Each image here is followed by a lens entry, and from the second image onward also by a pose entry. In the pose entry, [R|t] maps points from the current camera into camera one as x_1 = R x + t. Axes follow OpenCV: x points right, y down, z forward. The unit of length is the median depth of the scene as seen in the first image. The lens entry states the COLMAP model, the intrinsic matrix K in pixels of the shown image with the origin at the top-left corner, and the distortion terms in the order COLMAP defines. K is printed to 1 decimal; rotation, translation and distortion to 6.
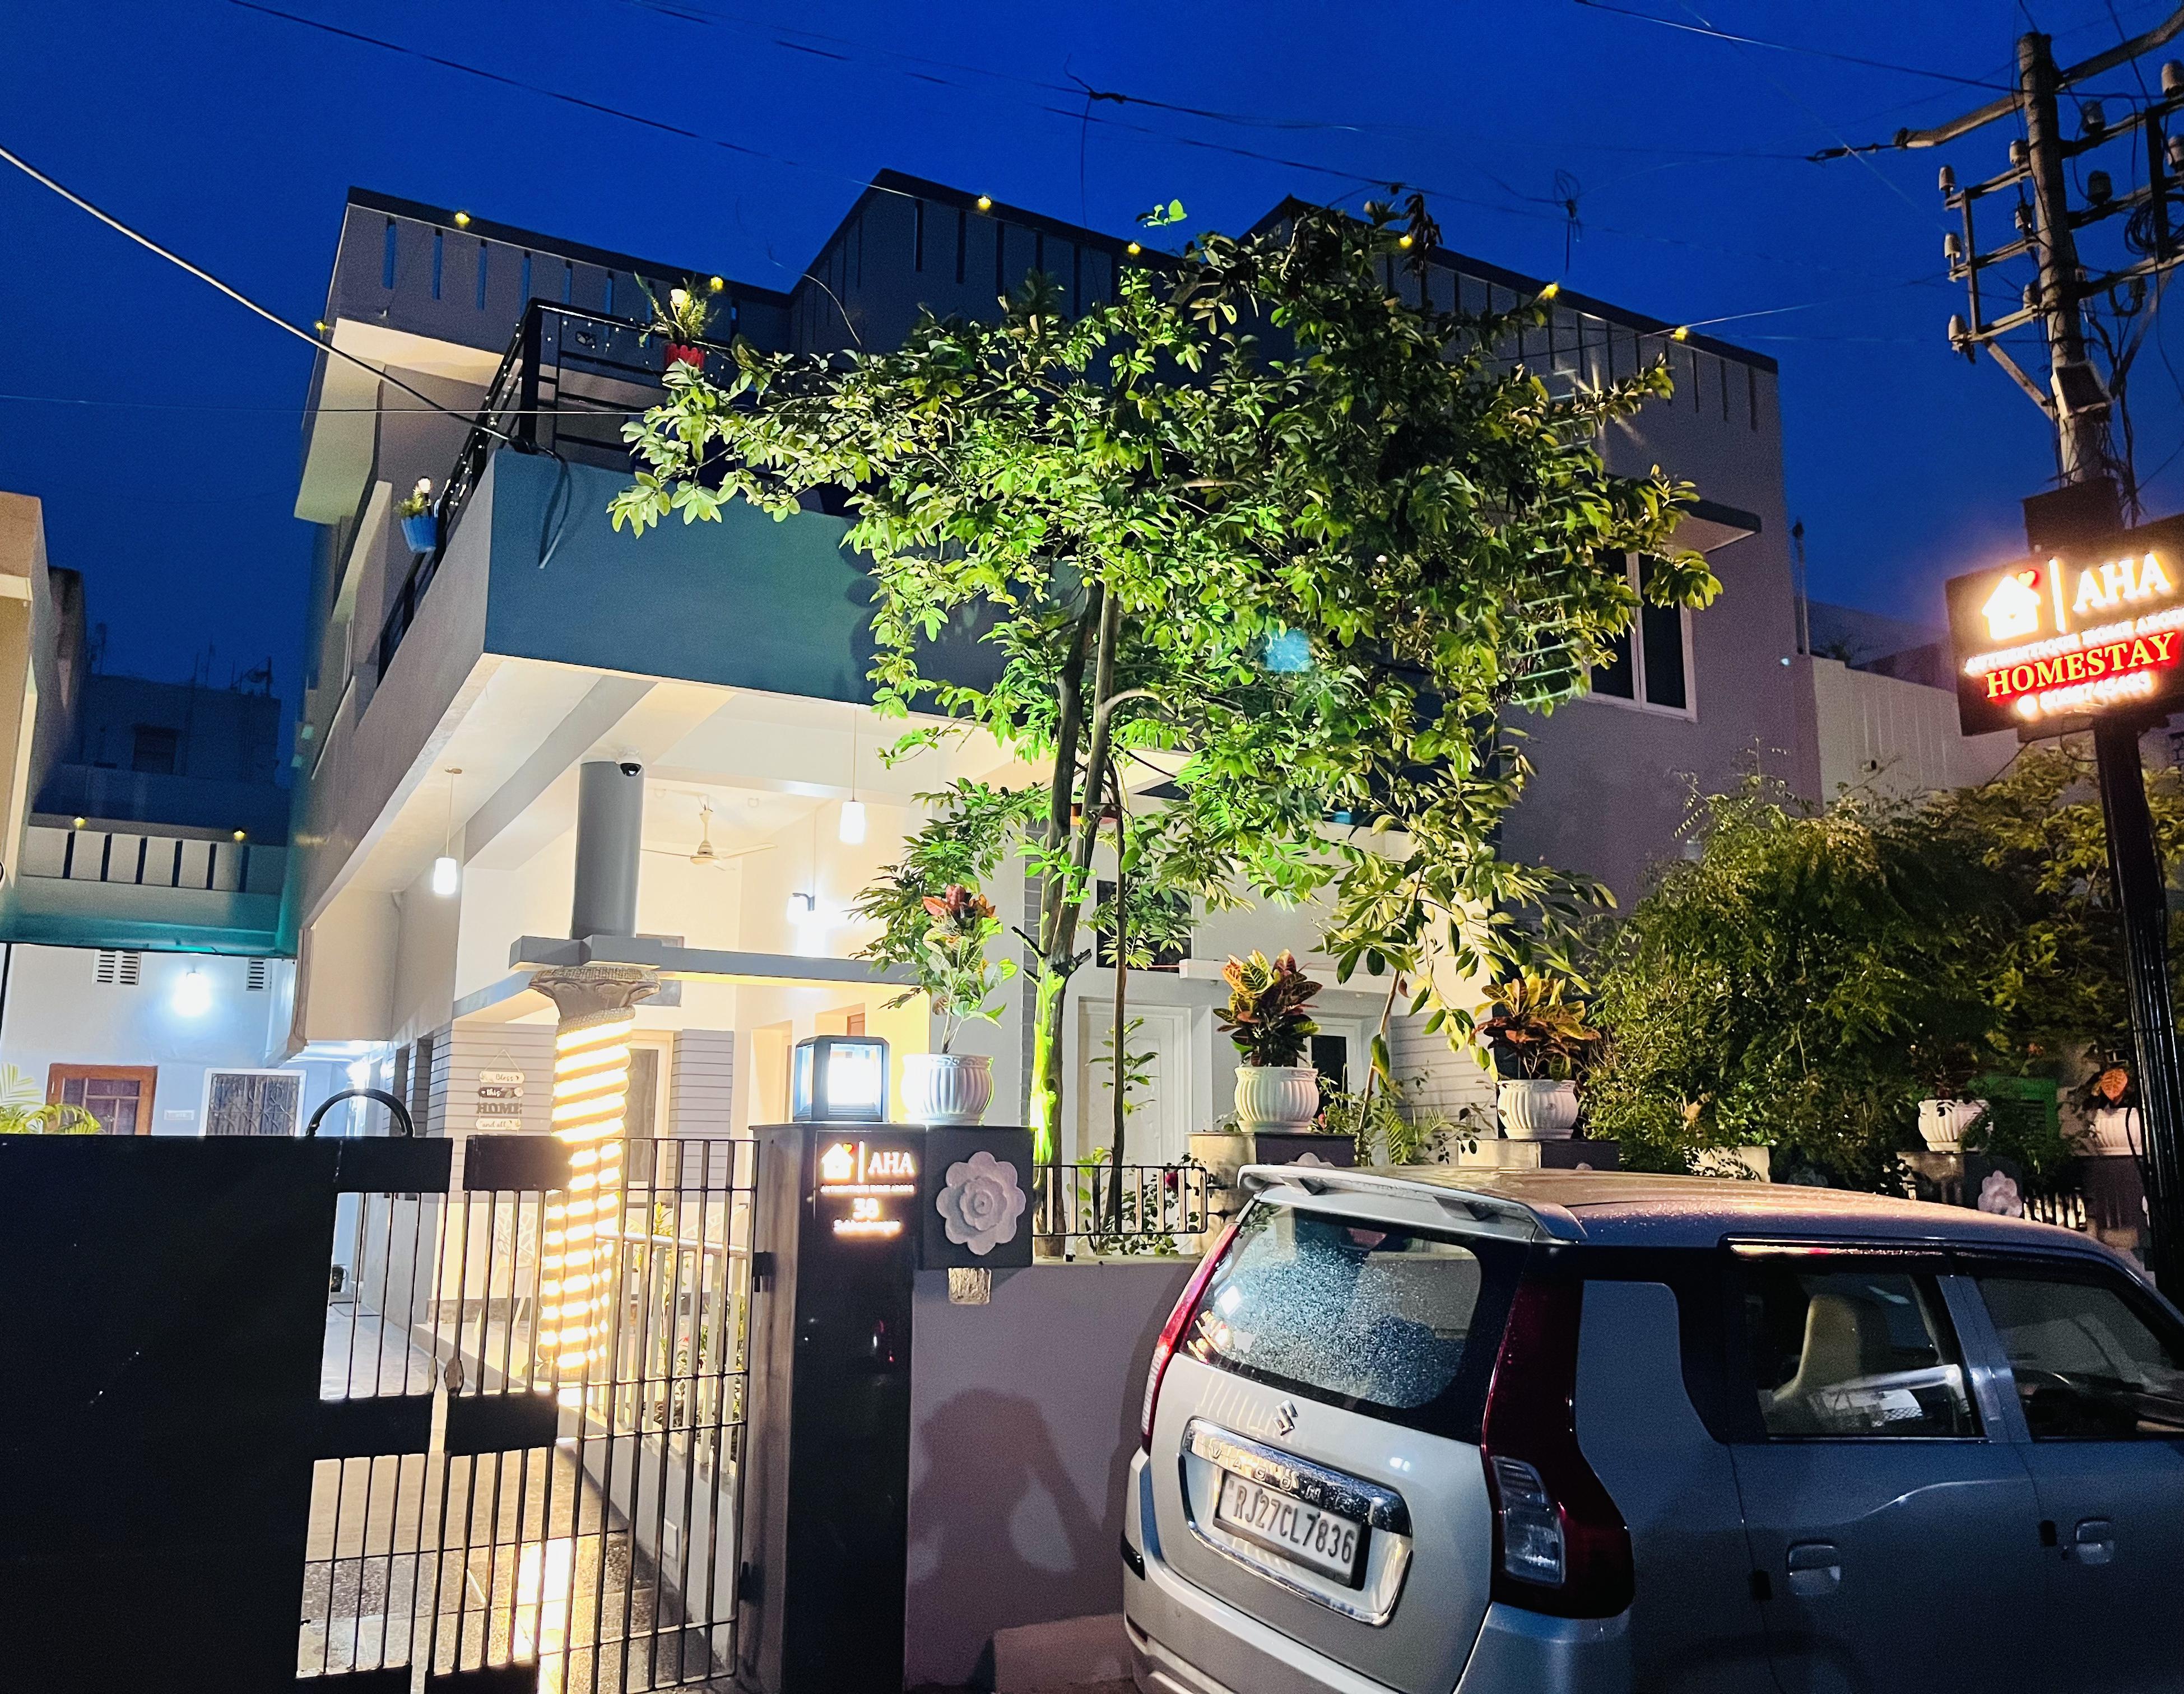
lens RADIAL K [[1746.0, 0, 1092.0], [0, 1746.0, 847.0], [0, 0, 1]] dist [-0.001489, 0.000436]
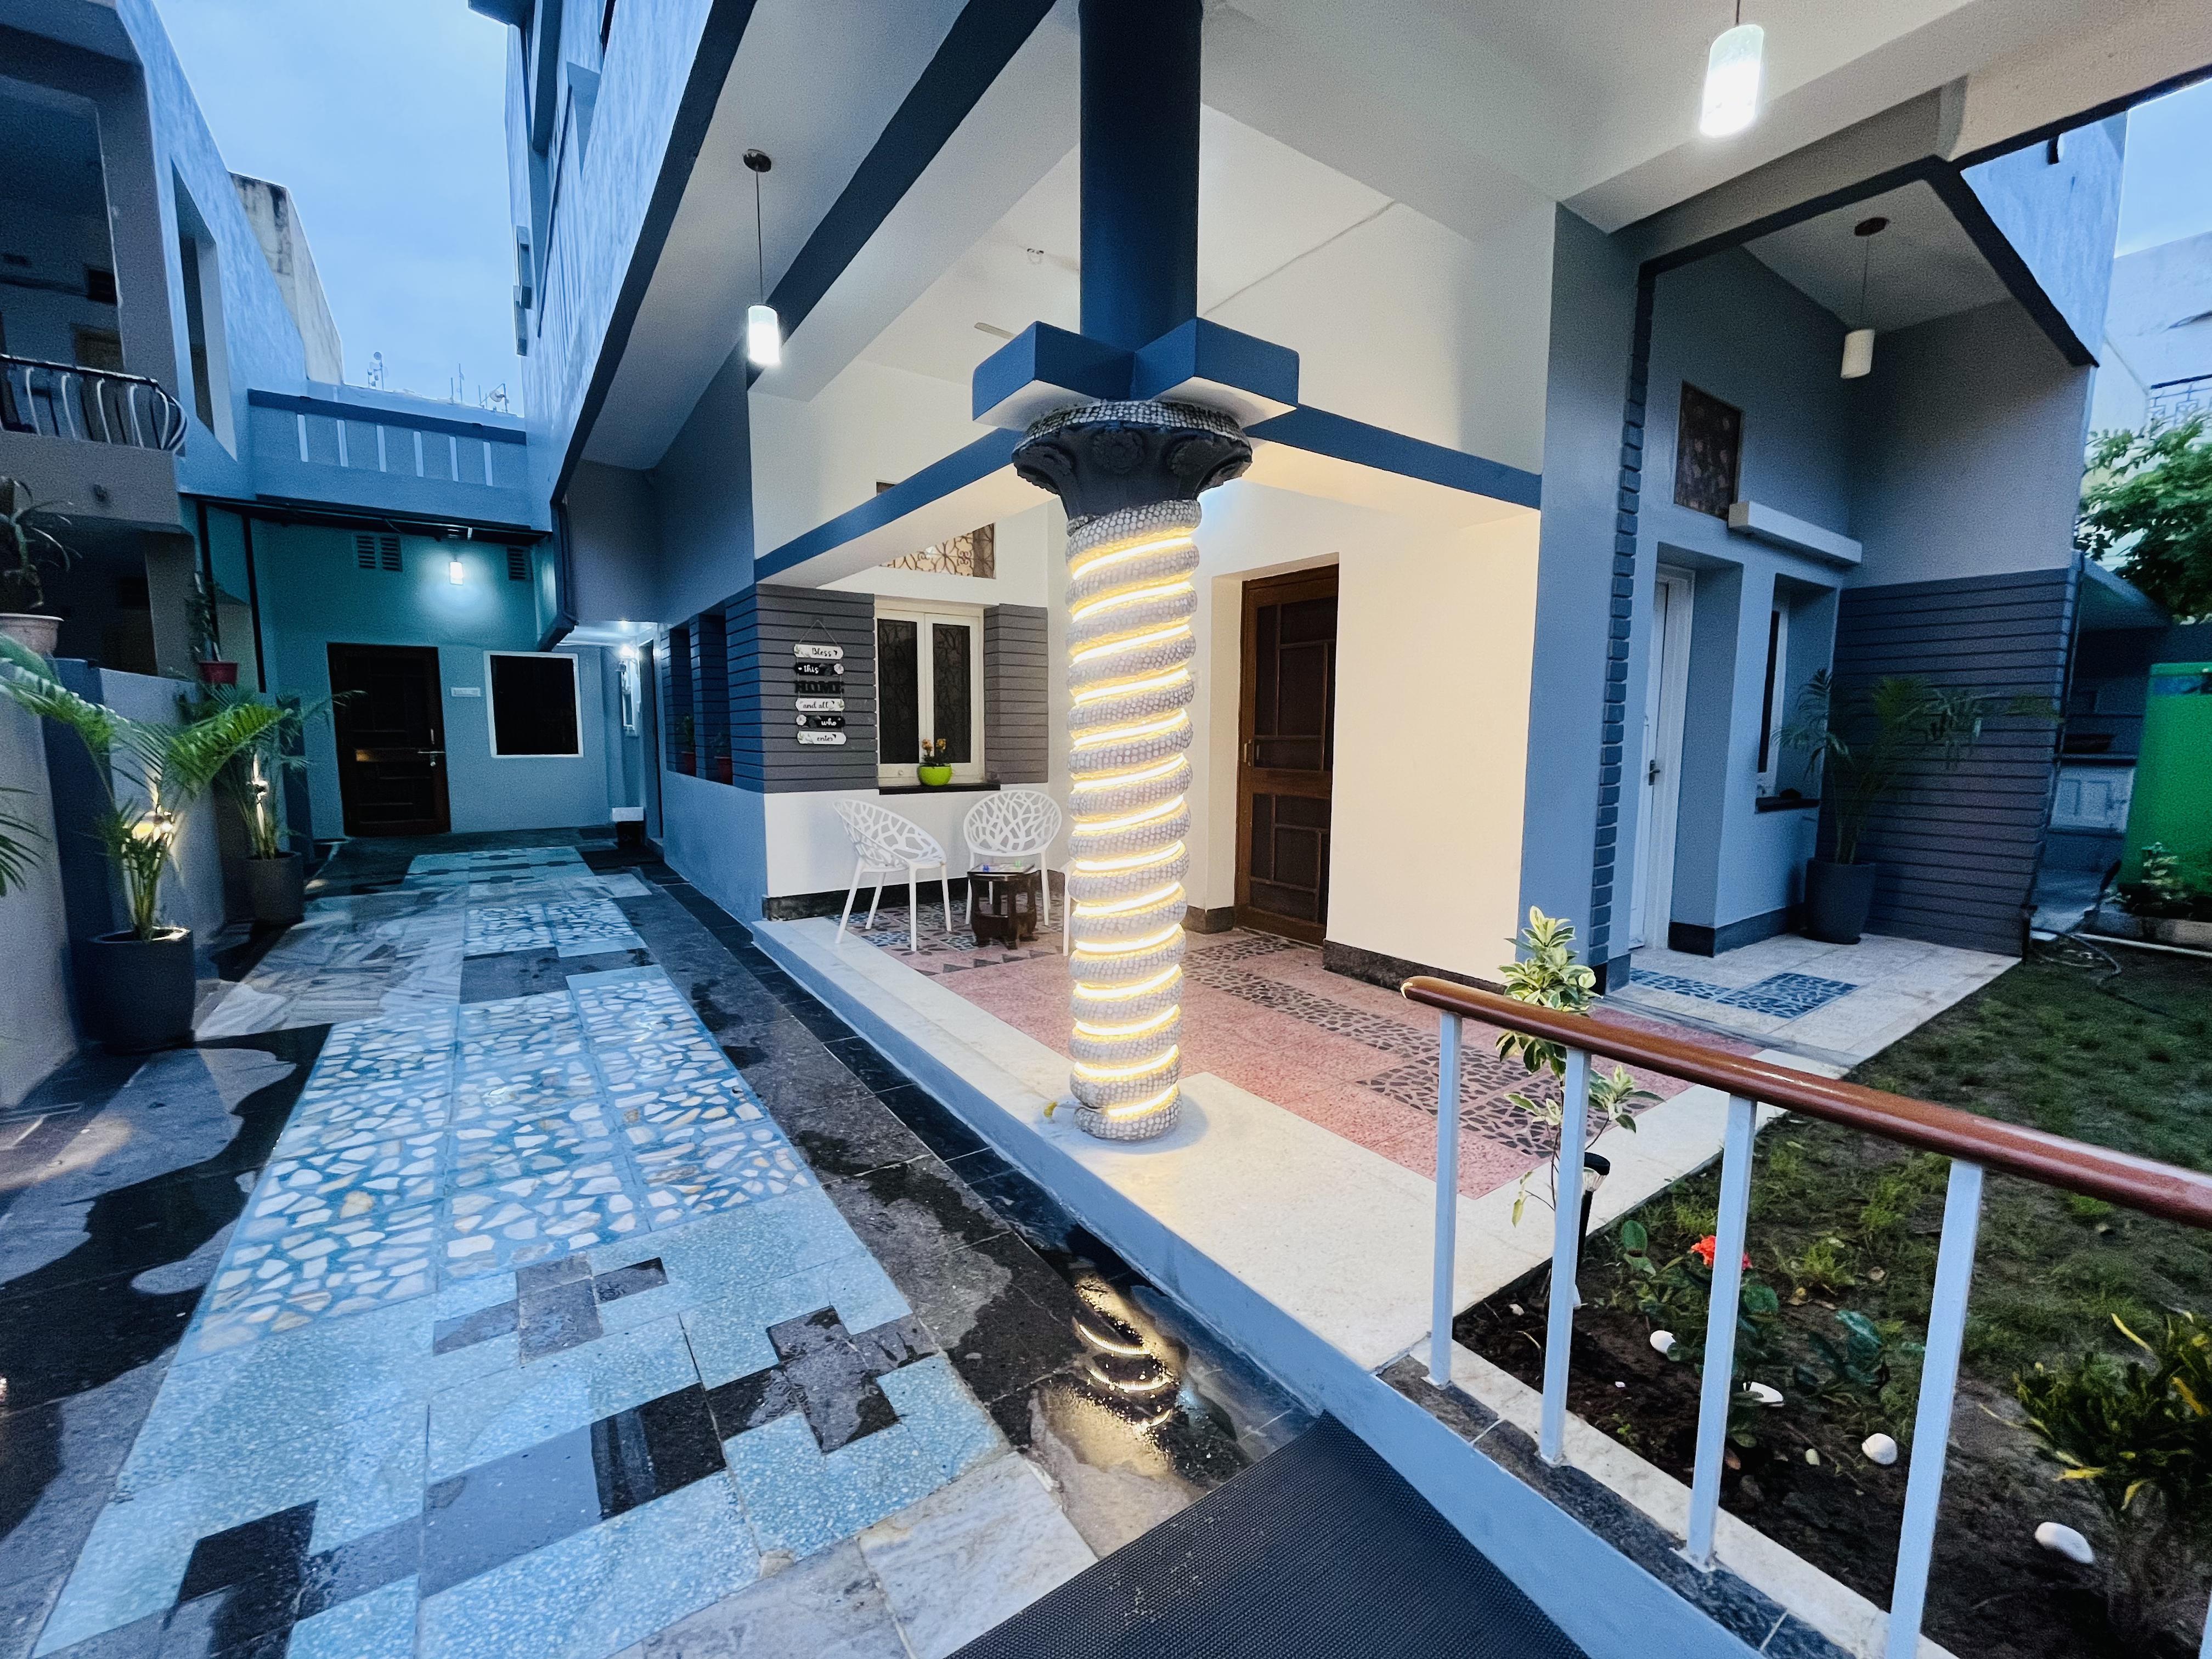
lens RADIAL K [[889.1, 0, 1106.0], [0, 889.1, 829.5], [0, 0, 1]] dist [-0.000563, -0.000063]
pose [[0.993370, -0.011078, 0.114423, -0.246313], [-0.023788, 0.953994, 0.298880, 0.080033], [-0.112470, -0.299620, 0.947406, 0.532098]]
